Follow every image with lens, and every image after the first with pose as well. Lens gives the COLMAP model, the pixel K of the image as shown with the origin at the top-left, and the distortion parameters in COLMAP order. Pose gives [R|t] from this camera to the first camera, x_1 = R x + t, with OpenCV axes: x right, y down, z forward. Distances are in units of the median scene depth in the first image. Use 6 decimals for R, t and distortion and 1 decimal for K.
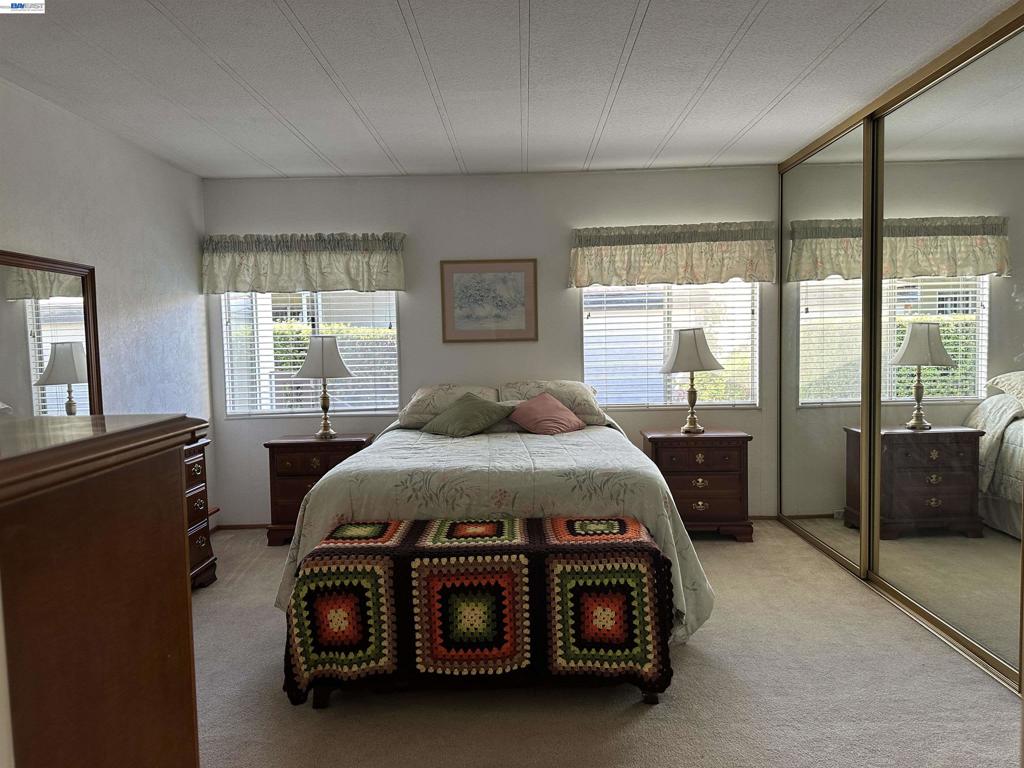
lens RADIAL K [[720.5, 0, 510.4], [0, 720.5, 392.1], [0, 0, 1]] dist [0.042405, -0.038350]
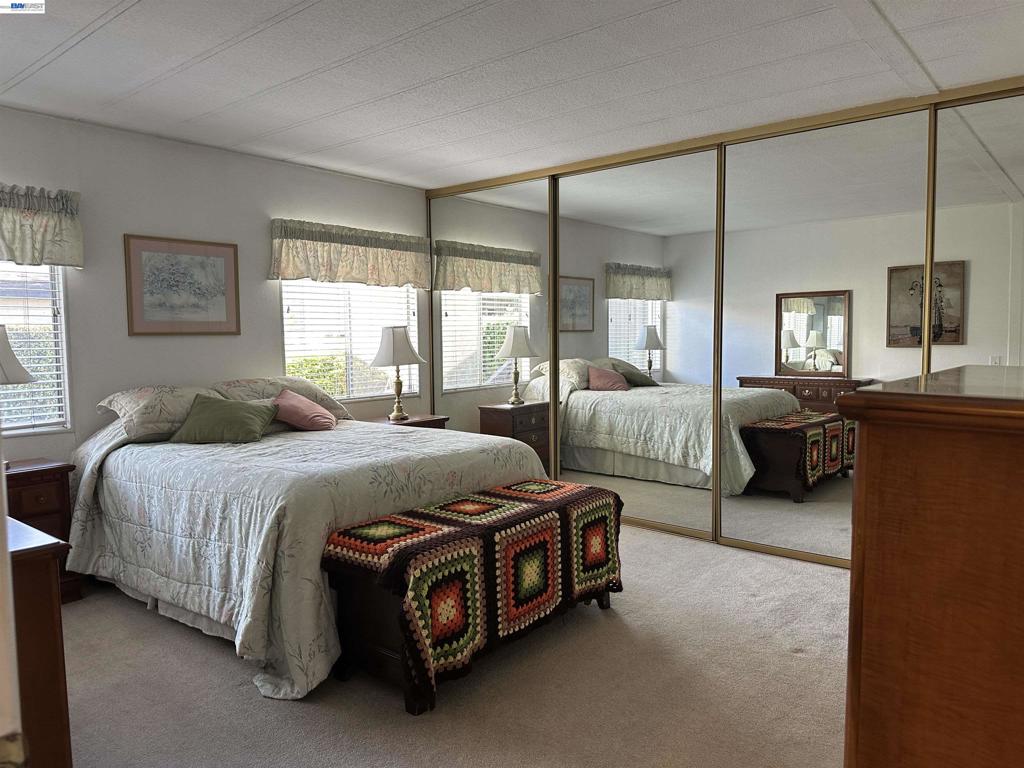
lens RADIAL K [[720.5, 0, 557.1], [0, 720.5, 370.0], [0, 0, 1]] dist [0.042405, -0.038350]
pose [[0.592988, -0.026278, 0.804782, -0.477912], [0.051753, 0.998645, -0.005525, -0.000843], [-0.803546, 0.044926, 0.593544, 0.139705]]
